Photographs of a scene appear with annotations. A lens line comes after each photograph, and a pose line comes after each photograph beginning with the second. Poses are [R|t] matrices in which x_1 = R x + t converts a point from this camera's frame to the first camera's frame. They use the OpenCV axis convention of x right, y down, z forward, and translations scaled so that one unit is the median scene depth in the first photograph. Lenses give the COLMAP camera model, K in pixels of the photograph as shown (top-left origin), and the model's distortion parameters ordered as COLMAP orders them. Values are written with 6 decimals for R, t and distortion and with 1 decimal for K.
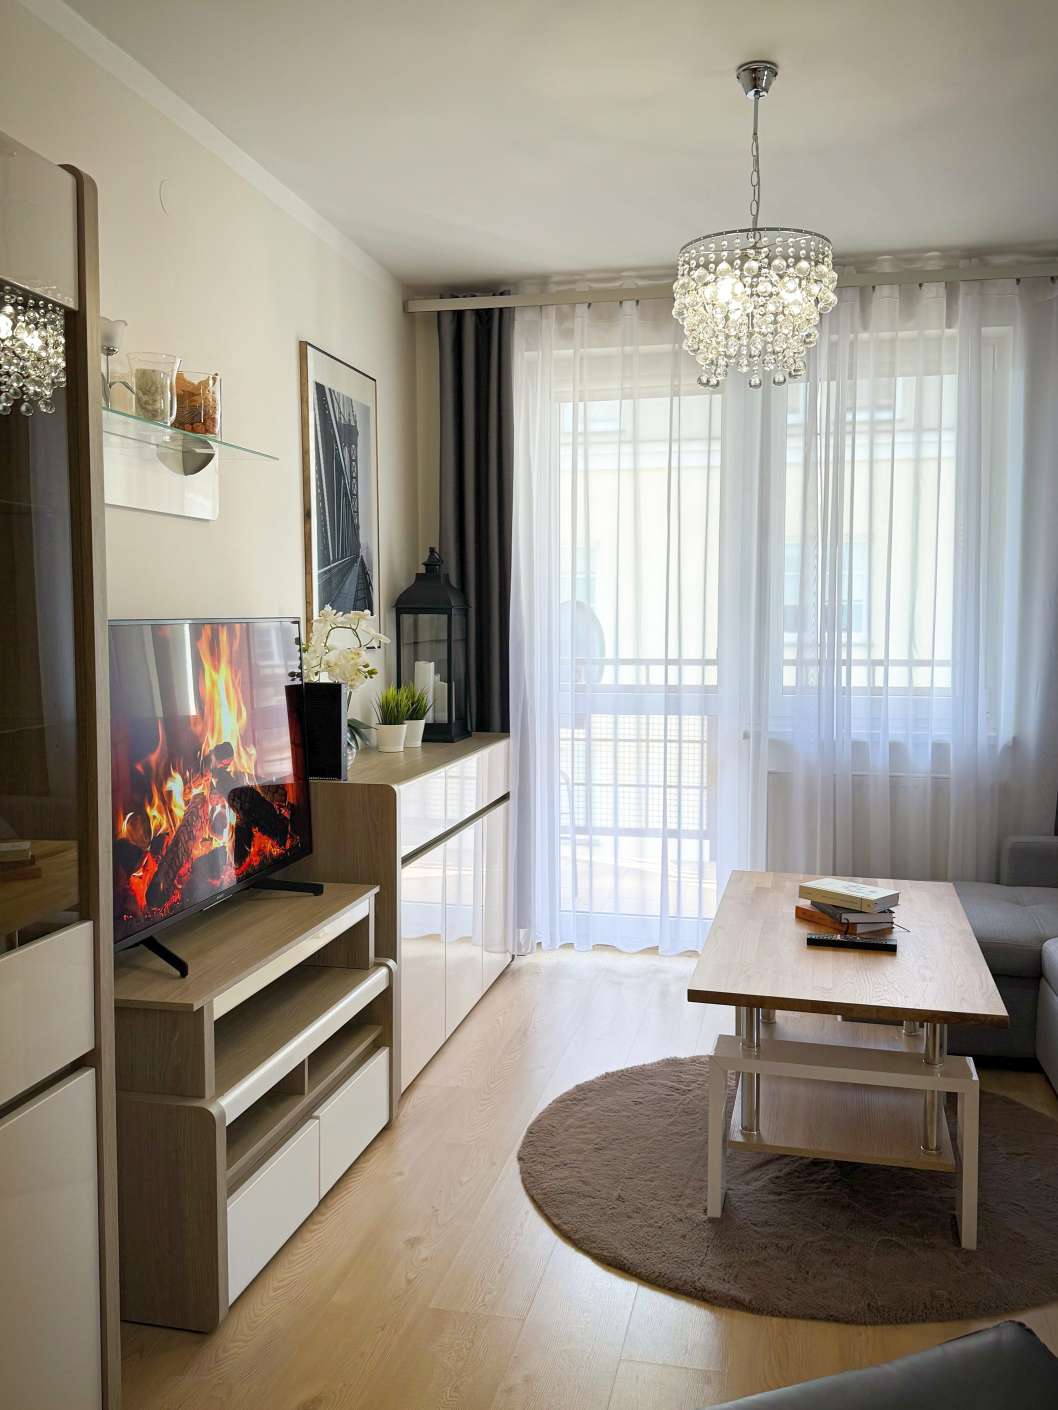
lens RADIAL K [[1213.9, 0, 529.0], [0, 1213.9, 705.0], [0, 0, 1]] dist [0.137994, -0.430979]
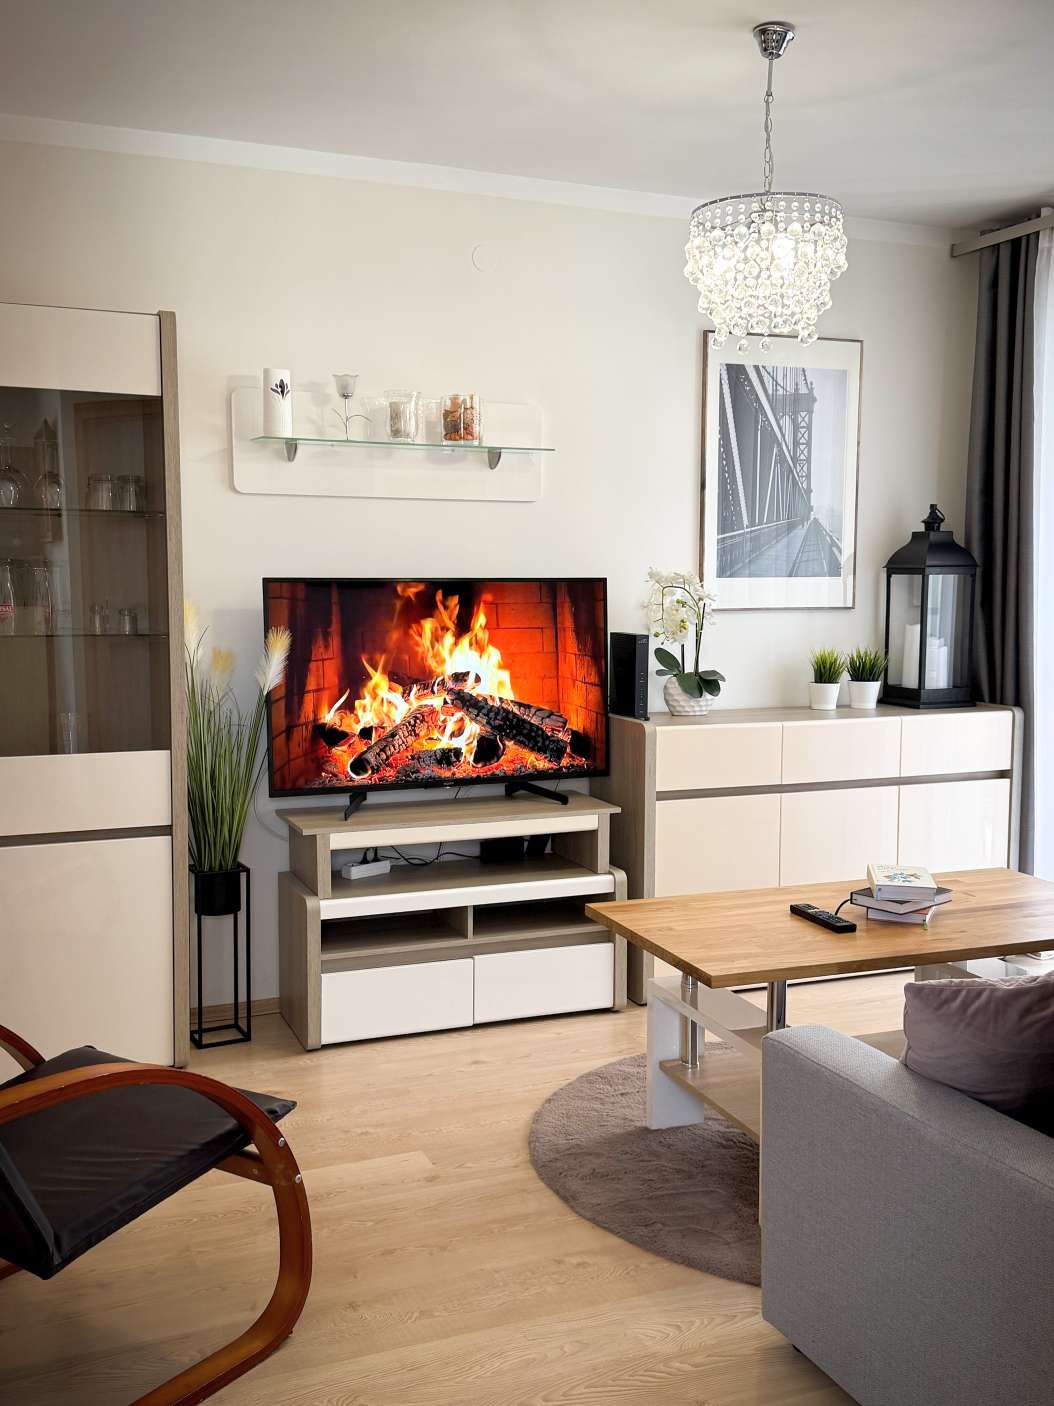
lens RADIAL K [[1375.6, 0, 527.0], [0, 1375.6, 703.0], [0, 0, 1]] dist [0.050383, 0.003411]
pose [[0.578639, 0.072225, -0.812380, 1.021811], [-0.060859, 0.997118, 0.045301, -0.006338], [0.813310, 0.023228, 0.581367, 0.185700]]
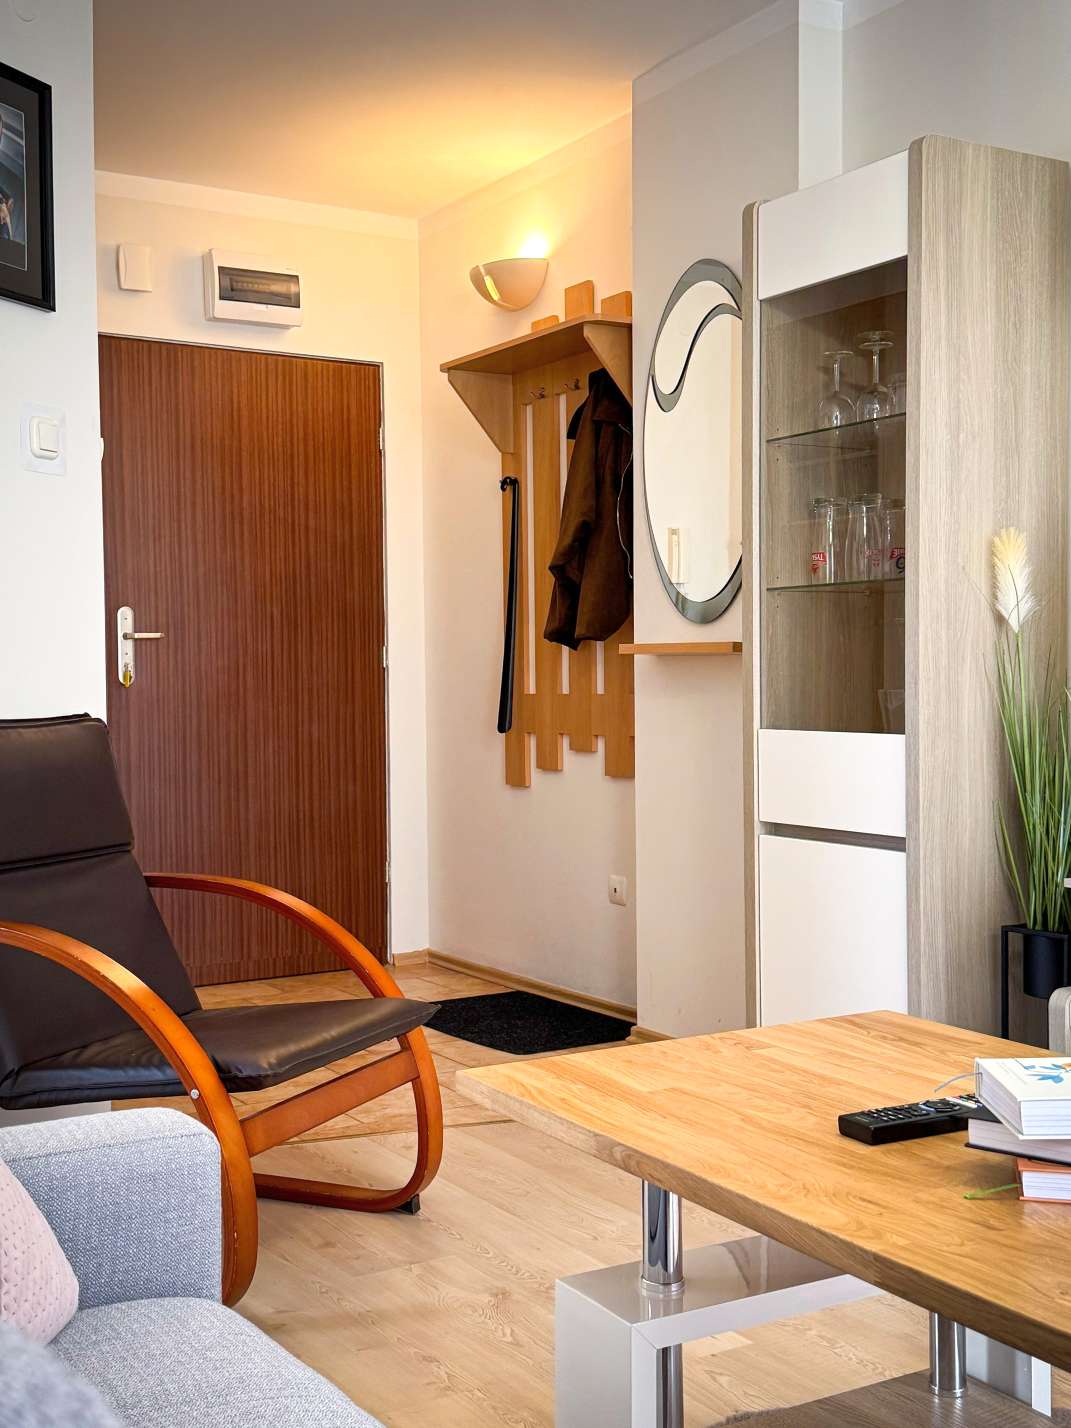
lens RADIAL K [[1678.6, 0, 535.5], [0, 1678.6, 714.0], [0, 0, 1]] dist [0.006947, 0.007497]
pose [[-0.706733, 0.017931, -0.707253, 0.768453], [-0.047490, 0.996222, 0.072713, 0.031347], [0.705884, 0.084976, -0.703212, 1.315677]]
